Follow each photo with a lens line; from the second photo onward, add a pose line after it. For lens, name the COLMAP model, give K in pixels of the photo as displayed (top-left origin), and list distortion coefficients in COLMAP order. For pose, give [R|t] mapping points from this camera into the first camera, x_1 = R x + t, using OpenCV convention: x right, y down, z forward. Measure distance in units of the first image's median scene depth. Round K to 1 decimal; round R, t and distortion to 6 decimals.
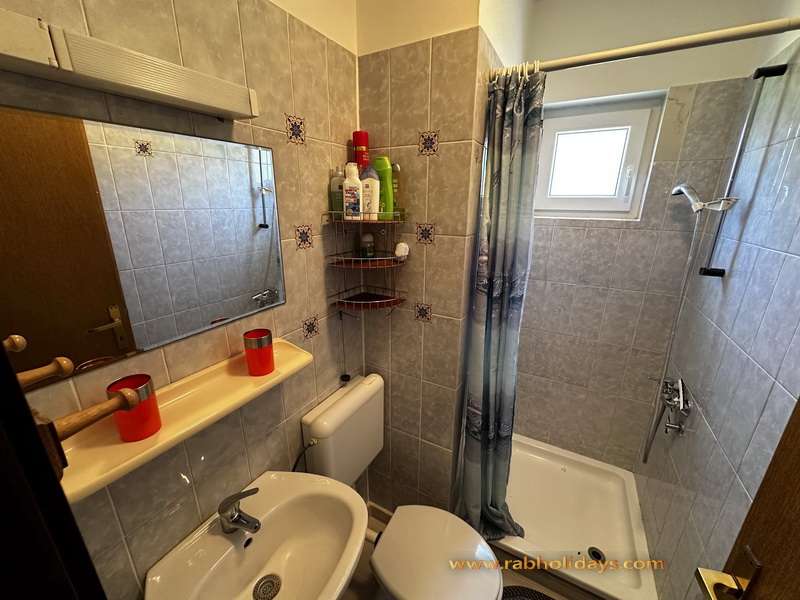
lens RADIAL K [[319.6, 0, 401.1], [0, 319.6, 297.8], [0, 0, 1]] dist [-0.002232, -0.000669]
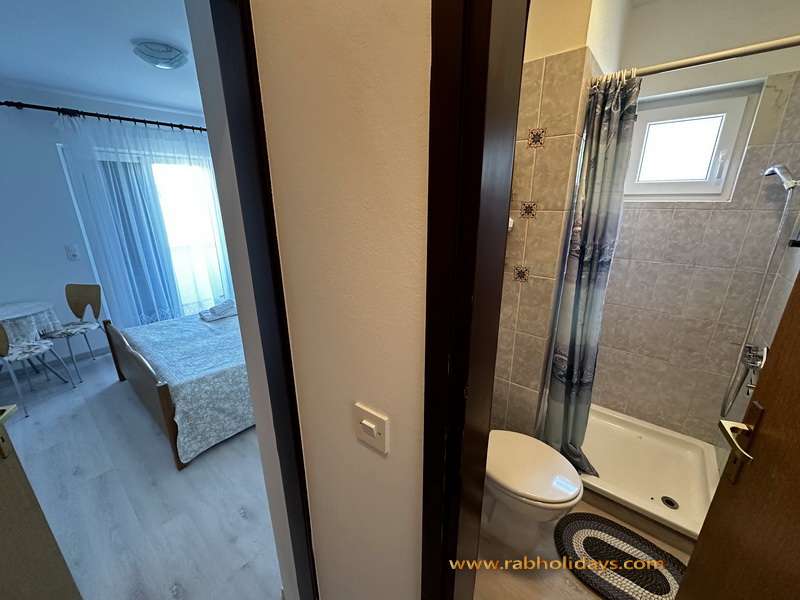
lens RADIAL K [[319.6, 0, 400.7], [0, 319.6, 298.7], [0, 0, 1]] dist [-0.002232, -0.000669]
pose [[0.981898, 0.044182, -0.184187, -0.150298], [-0.043314, 0.999023, 0.008732, 0.141552], [0.184393, -0.000596, 0.982852, -0.294886]]
